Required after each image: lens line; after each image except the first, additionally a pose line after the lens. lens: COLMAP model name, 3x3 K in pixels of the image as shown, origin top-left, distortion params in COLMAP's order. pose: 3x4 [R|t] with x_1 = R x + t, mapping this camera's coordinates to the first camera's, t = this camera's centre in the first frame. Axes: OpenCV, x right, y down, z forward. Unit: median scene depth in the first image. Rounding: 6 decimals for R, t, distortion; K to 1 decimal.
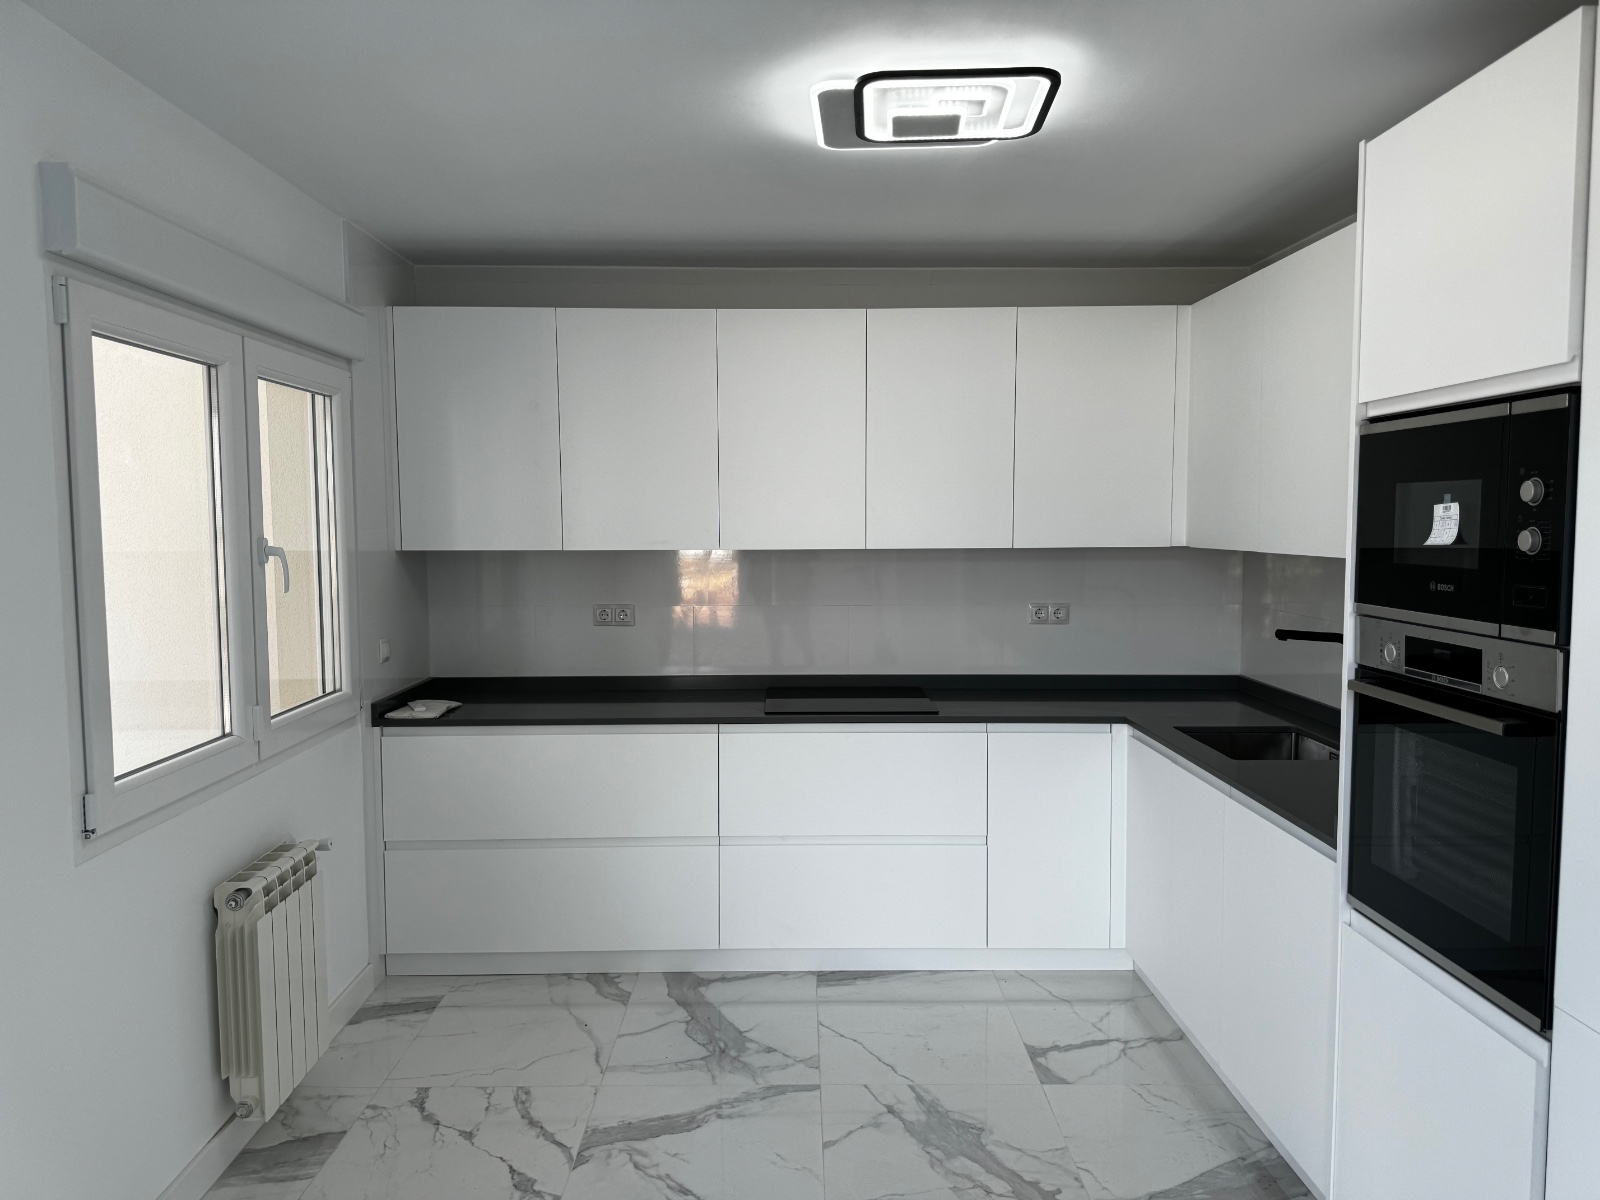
lens RADIAL K [[1154.3, 0, 797.0], [0, 1154.3, 602.1], [0, 0, 1]] dist [-0.000274, -0.000333]
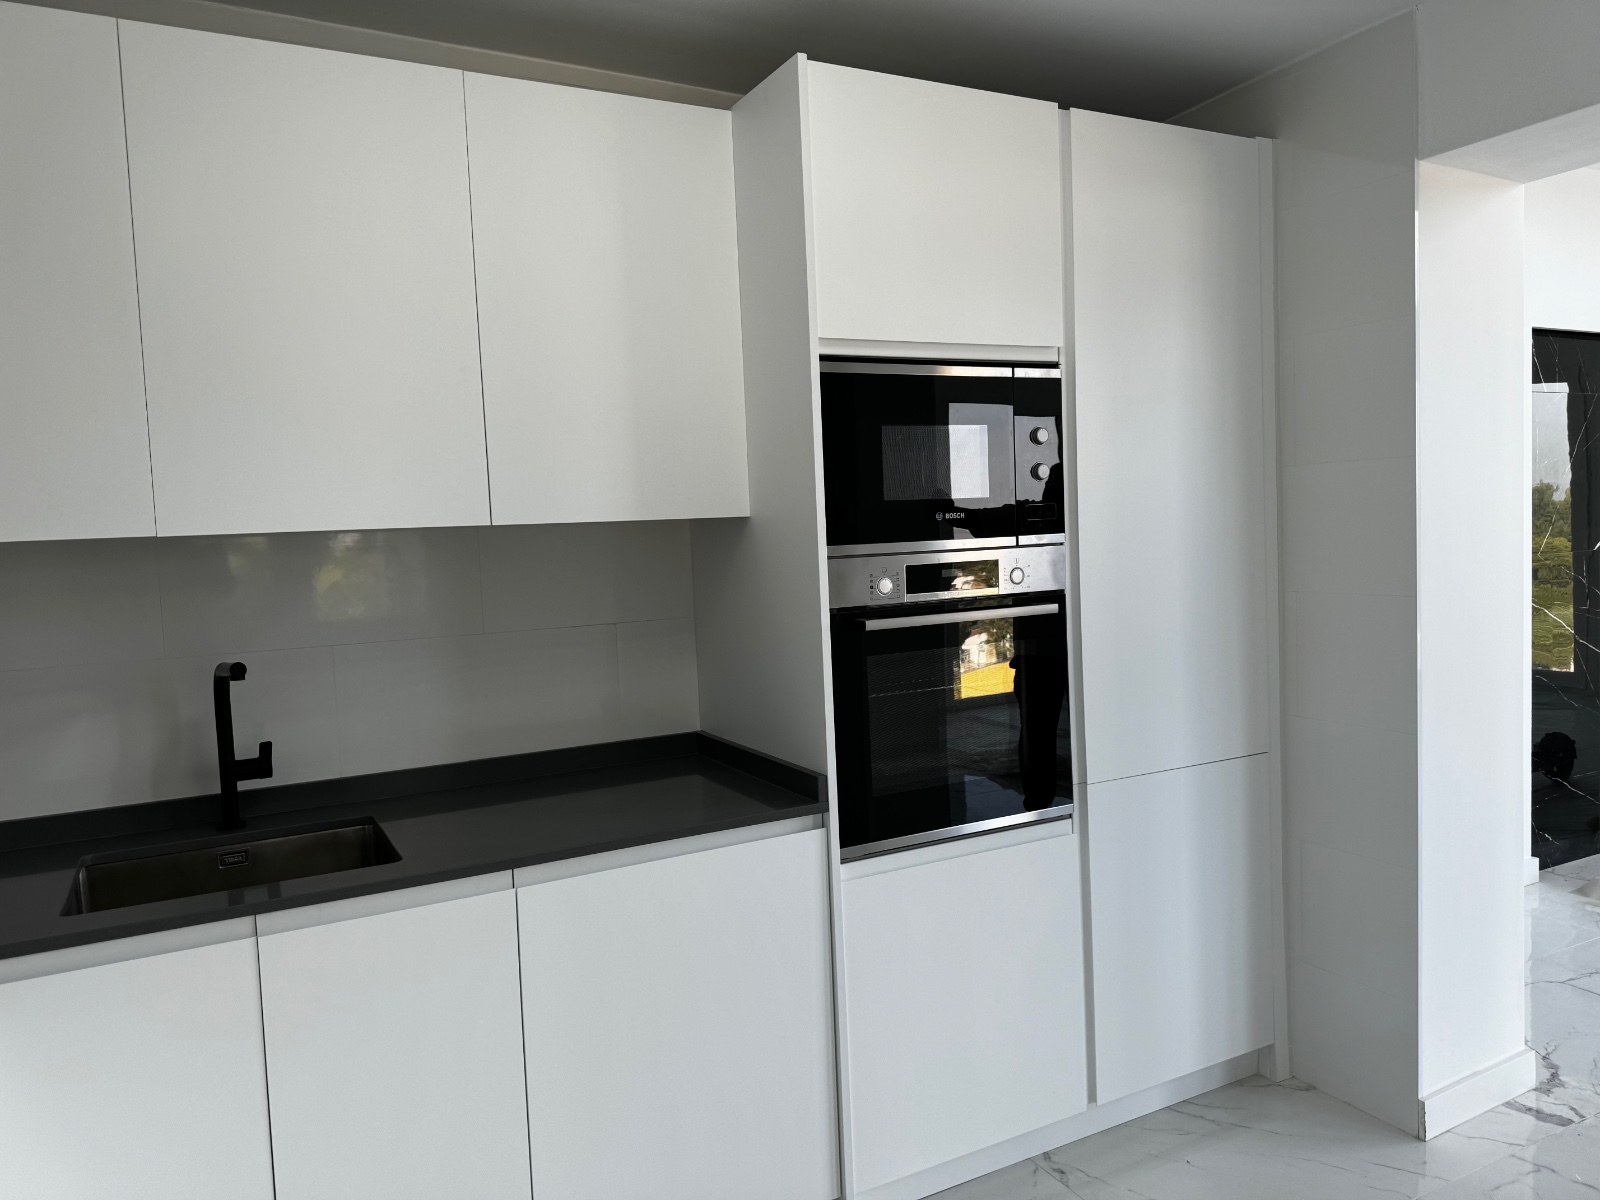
lens RADIAL K [[1154.3, 0, 800.4], [0, 1154.3, 590.2], [0, 0, 1]] dist [-0.000274, -0.000333]
pose [[-0.457887, -0.045780, 0.887831, -0.385762], [0.104354, 0.989001, 0.104816, -0.071448], [-0.882864, 0.140643, -0.448074, 1.555893]]
